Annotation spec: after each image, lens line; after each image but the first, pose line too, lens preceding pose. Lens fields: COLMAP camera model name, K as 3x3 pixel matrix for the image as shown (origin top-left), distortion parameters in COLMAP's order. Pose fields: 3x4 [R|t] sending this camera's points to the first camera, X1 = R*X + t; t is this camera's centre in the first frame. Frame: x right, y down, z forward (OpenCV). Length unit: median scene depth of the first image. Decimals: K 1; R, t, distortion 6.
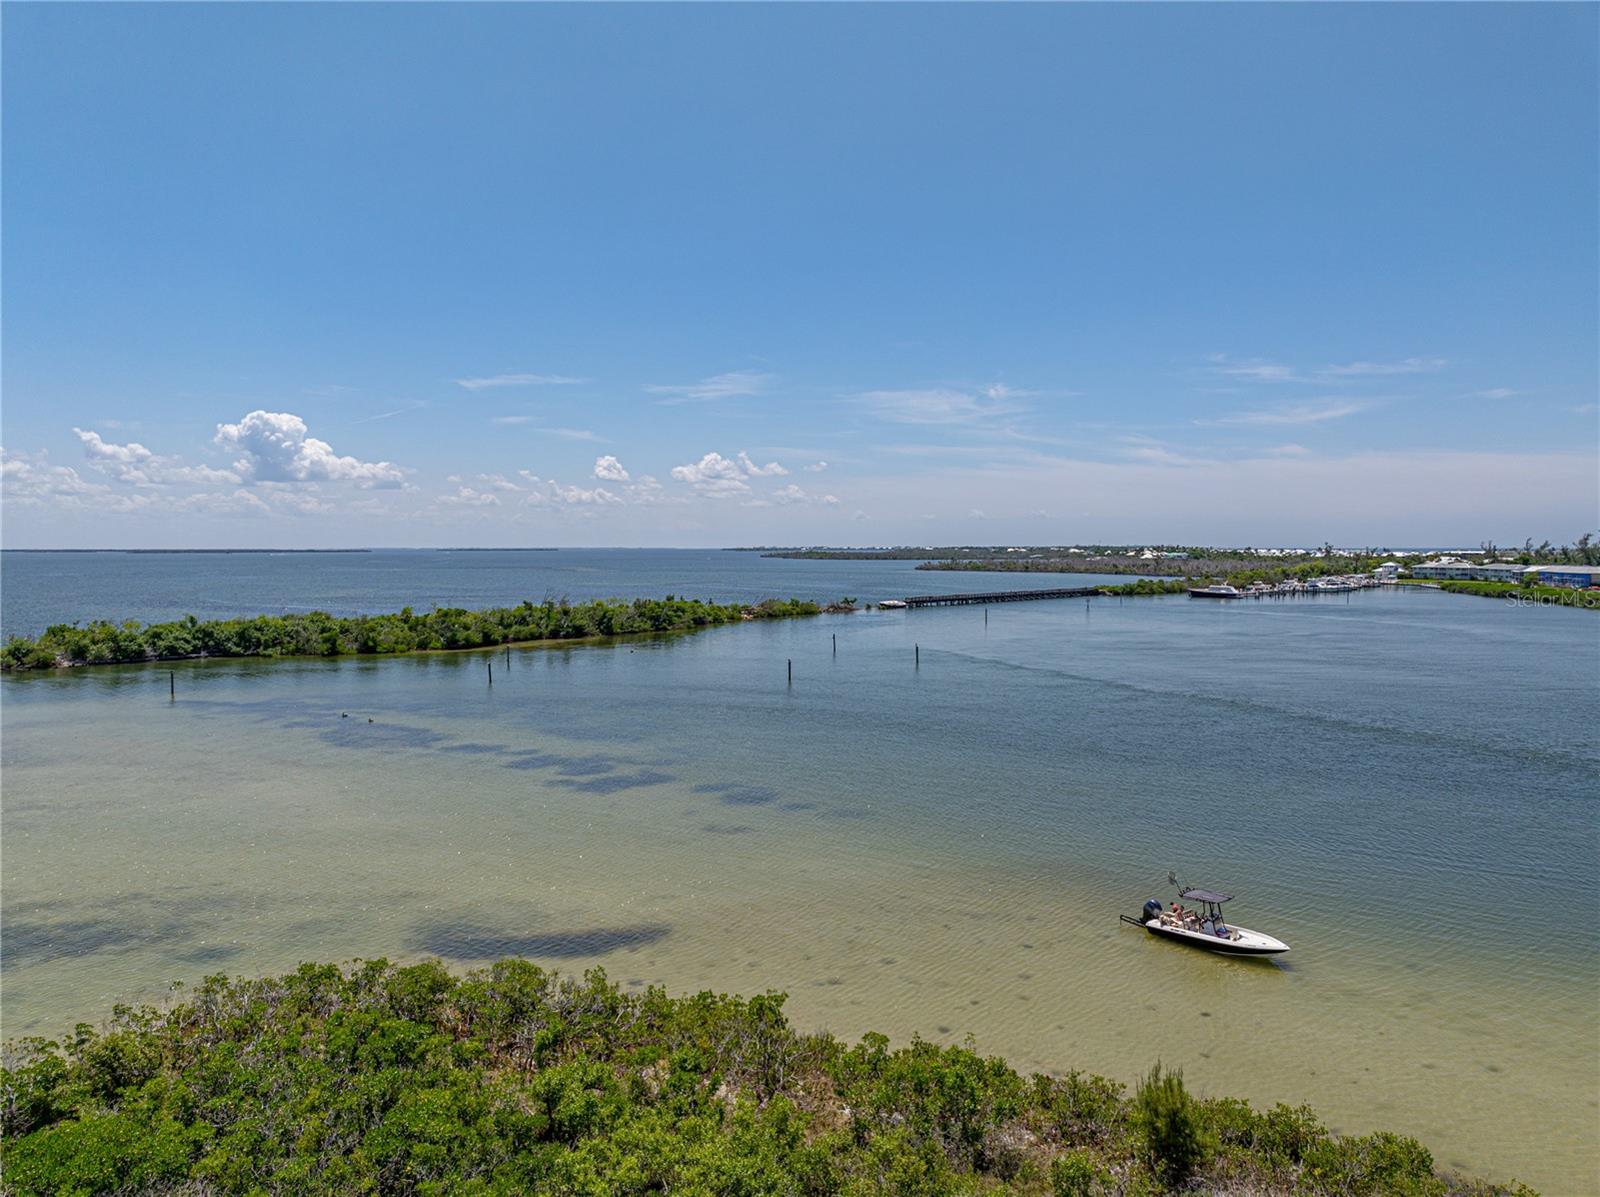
lens RADIAL K [[1121.1, 0, 794.5], [0, 1121.1, 586.4], [0, 0, 1]] dist [-0.022278, 0.000090]
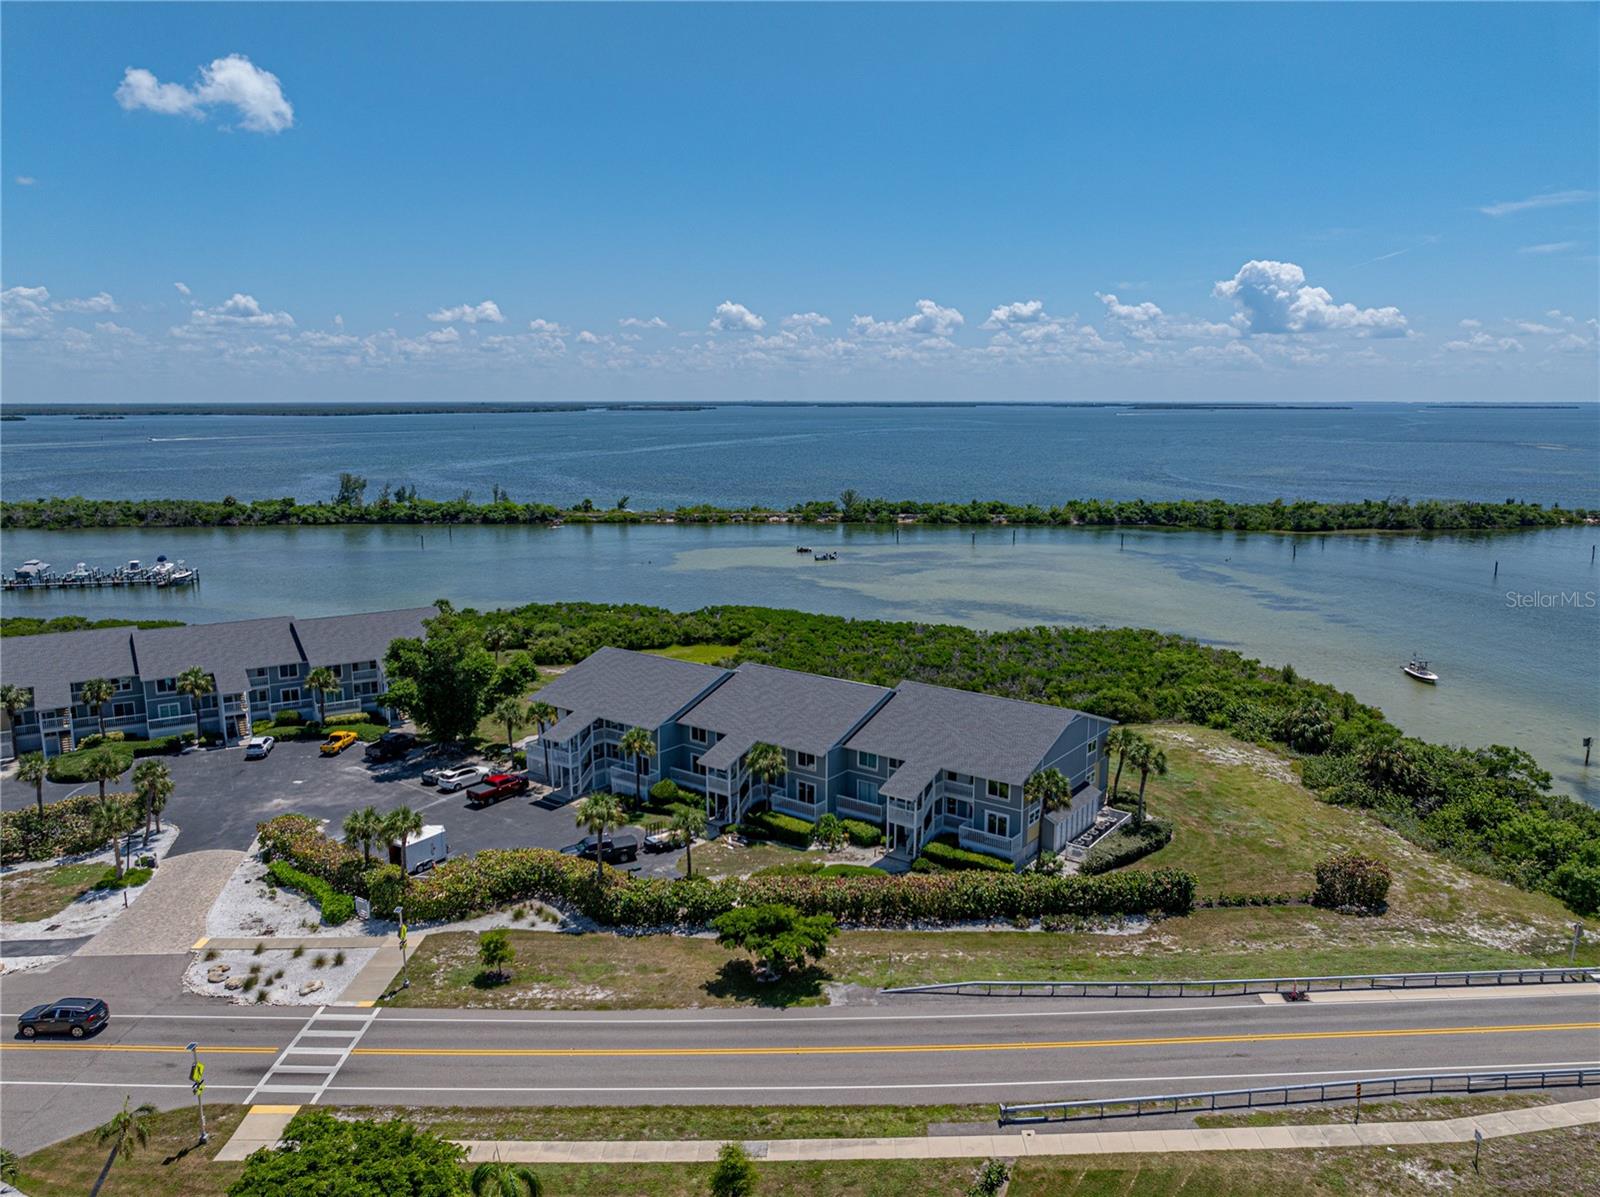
lens RADIAL K [[1140.4, 0, 802.8], [0, 1140.4, 510.0], [0, 0, 1]] dist [-0.022486, 0.006583]
pose [[0.680694, 0.074631, -0.728756, 0.173340], [-0.027603, 0.996704, 0.076288, -0.034639], [0.732048, -0.031813, 0.680510, -0.259644]]
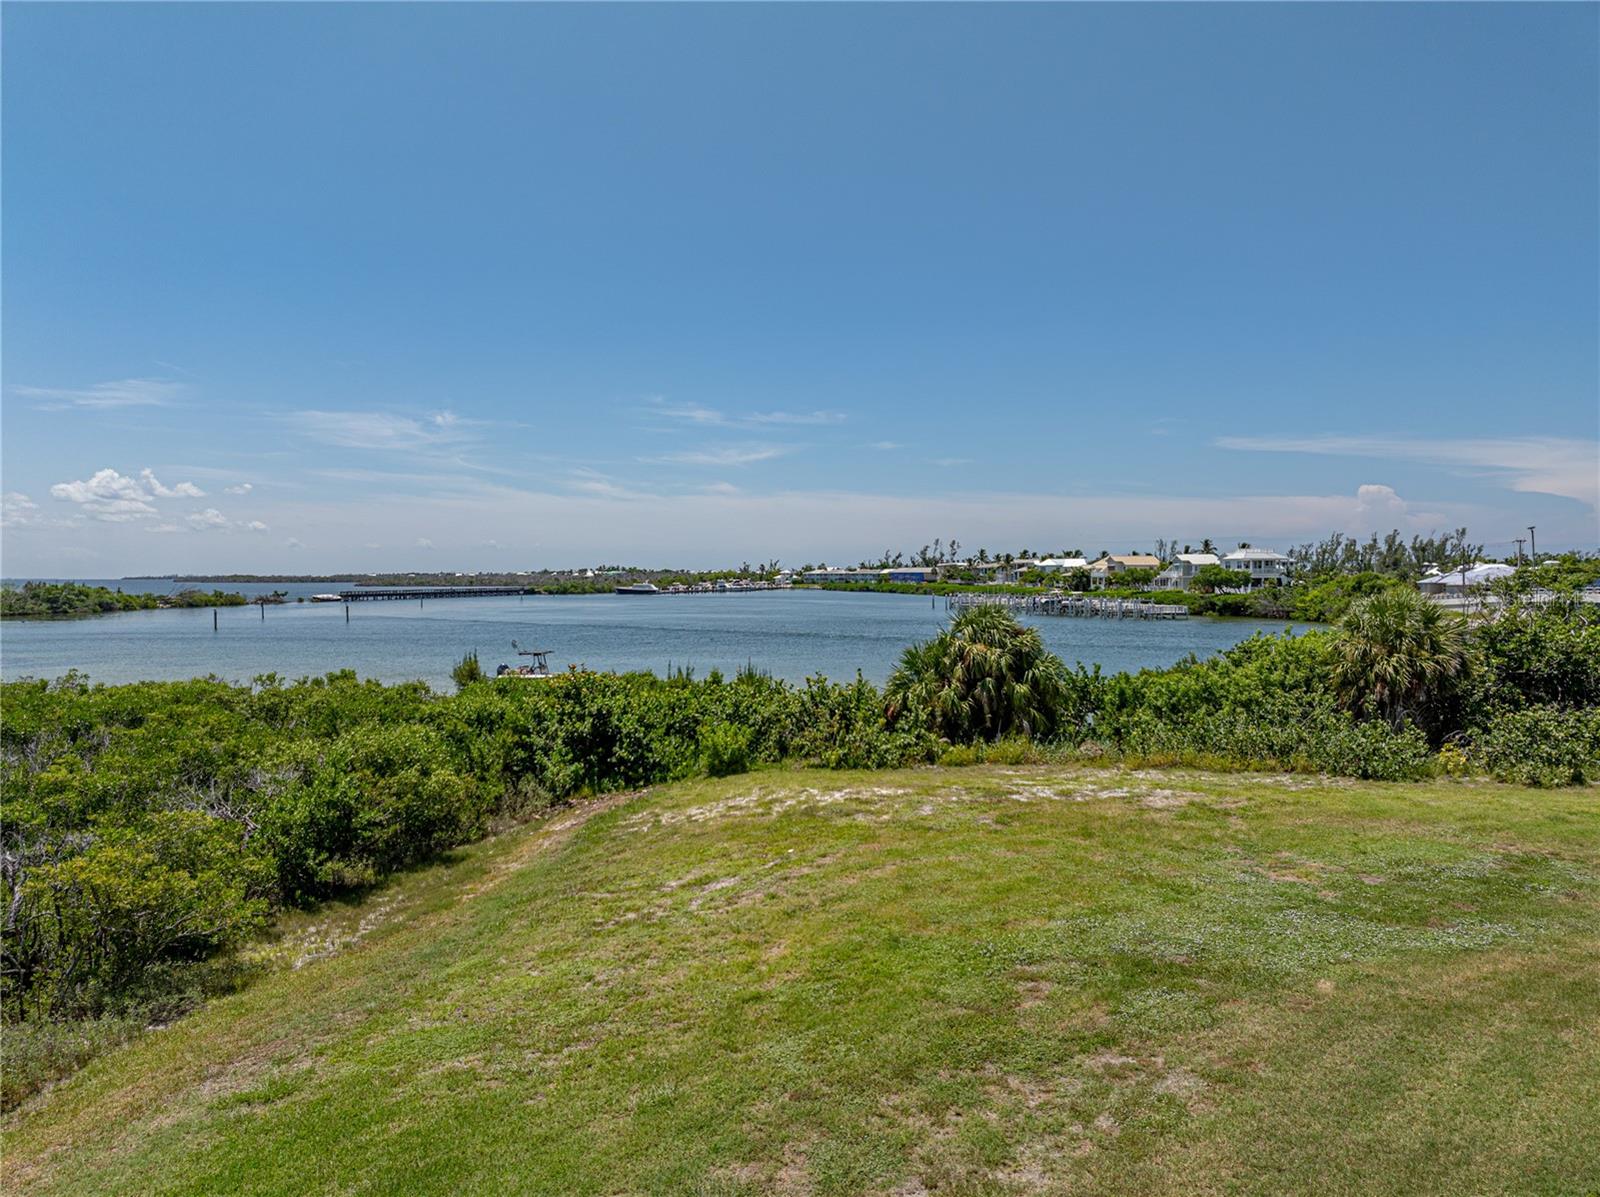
lens RADIAL K [[1121.1, 0, 794.5], [0, 1121.1, 586.4], [0, 0, 1]] dist [-0.022278, 0.000090]
pose [[0.886677, -0.006392, 0.462344, -0.001720], [0.019190, 0.999552, -0.022984, 0.029526], [-0.461990, 0.029252, 0.886403, -0.059795]]
